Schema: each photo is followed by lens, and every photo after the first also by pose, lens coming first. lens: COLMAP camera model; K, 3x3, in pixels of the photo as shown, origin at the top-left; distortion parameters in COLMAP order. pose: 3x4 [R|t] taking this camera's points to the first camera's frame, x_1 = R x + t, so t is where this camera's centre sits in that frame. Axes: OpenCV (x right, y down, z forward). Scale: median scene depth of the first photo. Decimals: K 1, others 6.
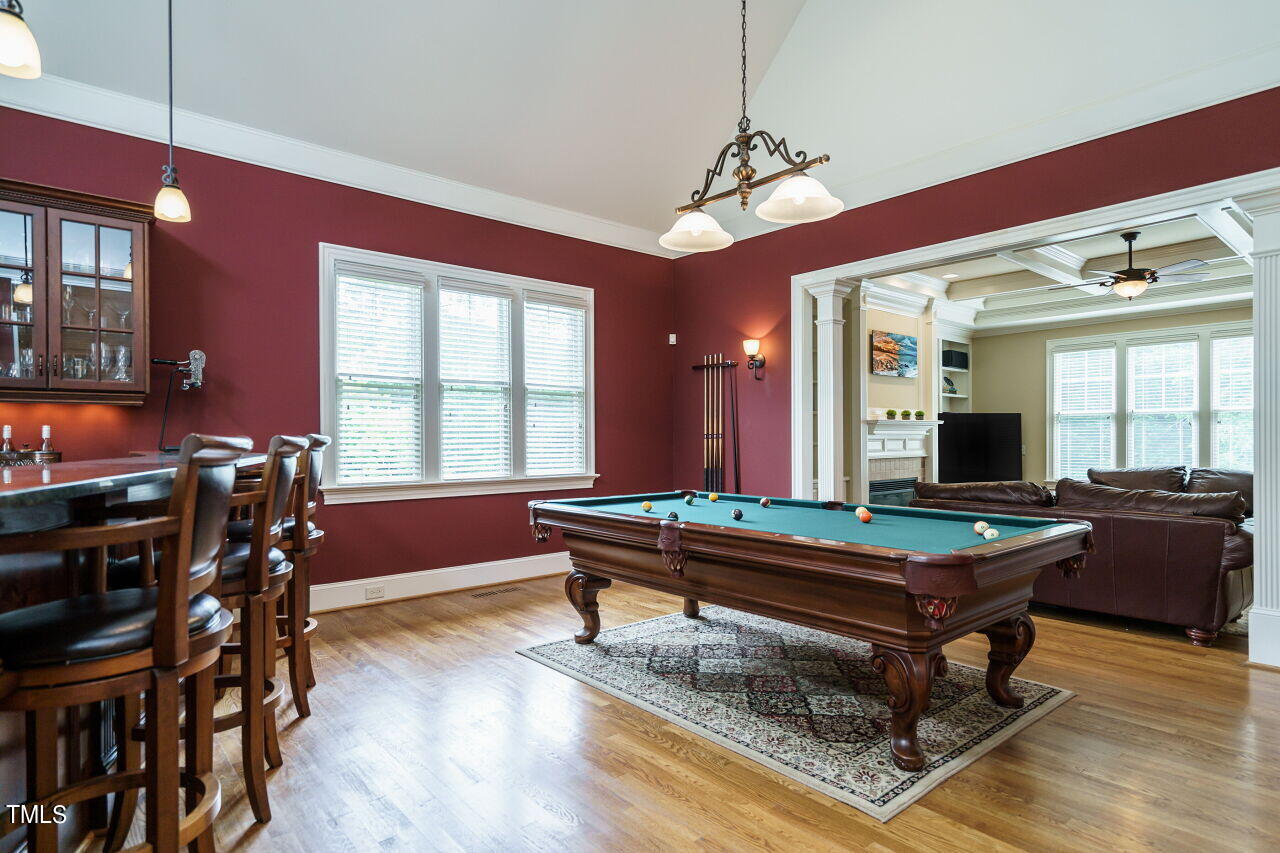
lens RADIAL K [[707.7, 0, 638.0], [0, 707.7, 430.9], [0, 0, 1]] dist [-0.001612, 0.000595]
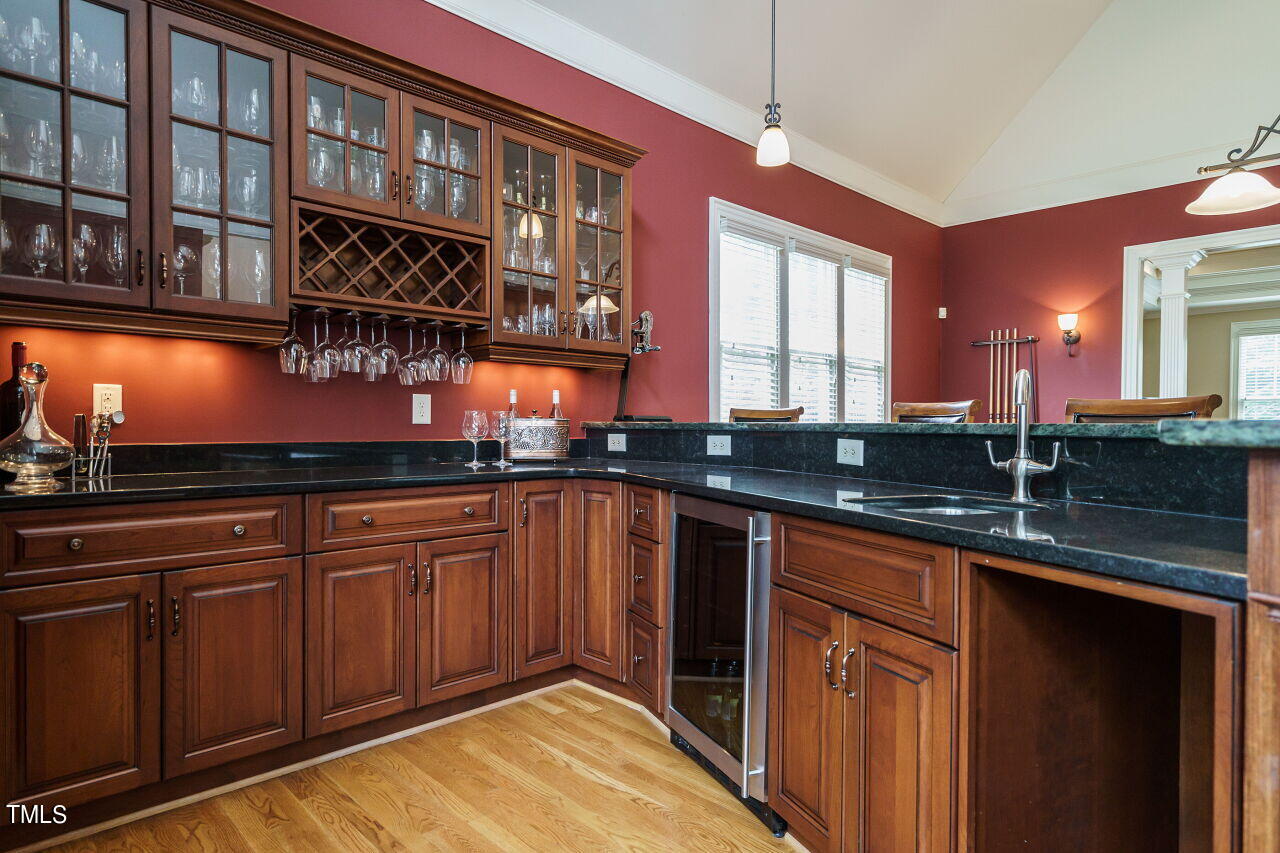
lens RADIAL K [[759.0, 0, 642.0], [0, 759.0, 427.9], [0, 0, 1]] dist [0.007661, 0.002468]
pose [[0.998561, 0.011876, 0.052296, -0.603509], [-0.012690, 0.999803, 0.015269, 0.019388], [-0.052105, -0.015911, 0.998515, 0.019446]]
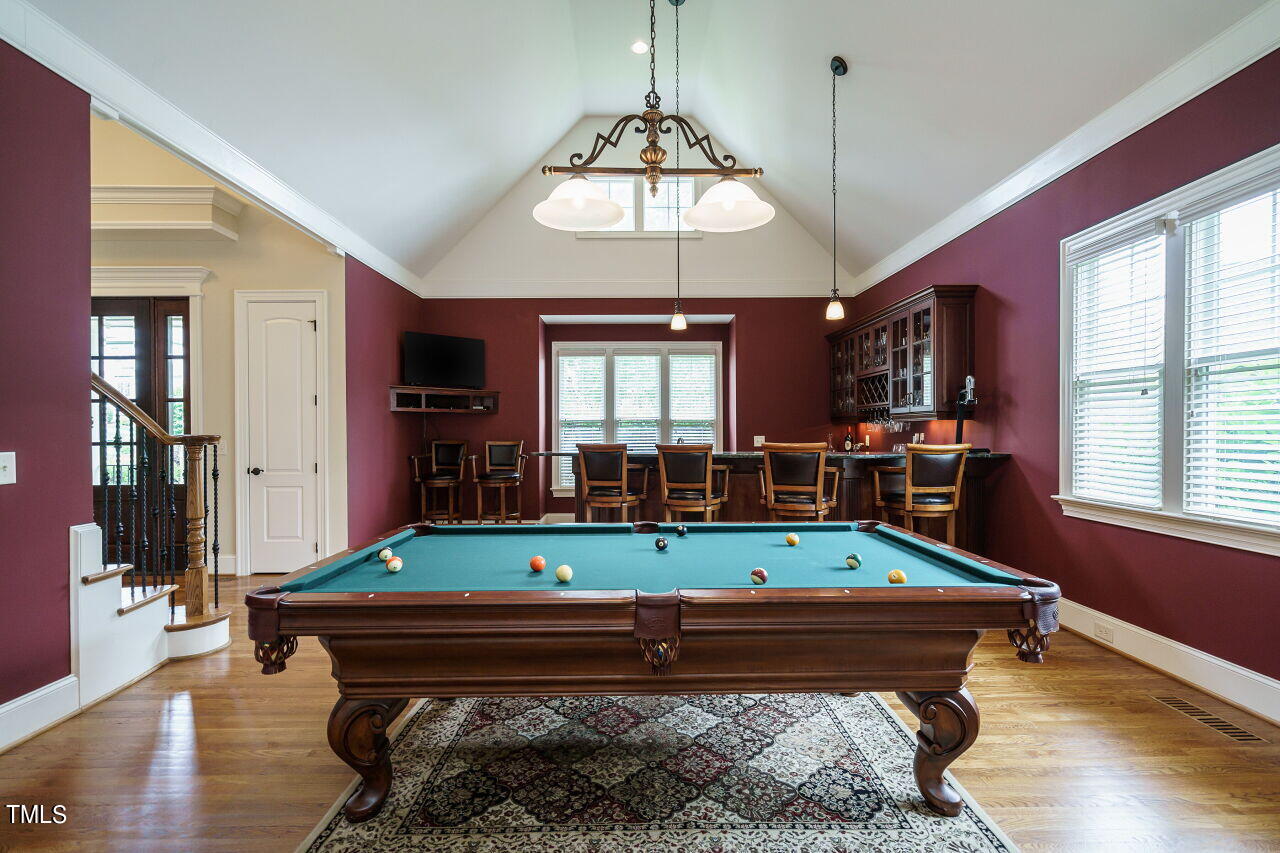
lens RADIAL K [[573.9, 0, 634.8], [0, 573.9, 432.6], [0, 0, 1]] dist [-0.001527, 0.000145]
pose [[-0.650721, 0.013649, -0.759194, 0.533674], [0.018623, 0.999825, 0.002013, -0.019587], [0.759089, -0.012828, -0.650861, 1.089991]]
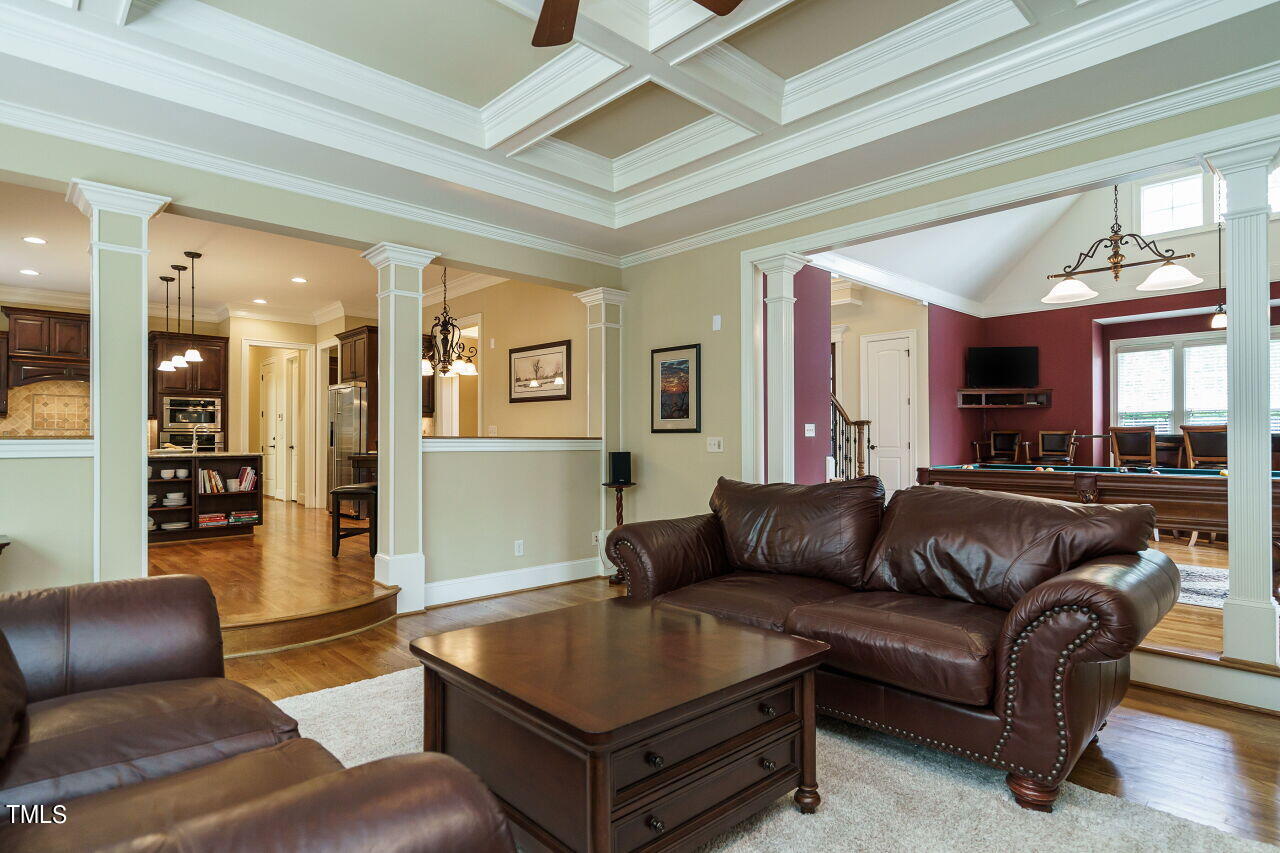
lens RADIAL K [[665.5, 0, 629.9], [0, 665.5, 431.4], [0, 0, 1]] dist [-0.001447, -0.002932]
pose [[-0.999775, 0.007009, -0.020012, 1.012349], [0.007485, 0.999689, -0.023789, 0.045125], [0.019839, -0.023934, -0.999517, 1.948387]]
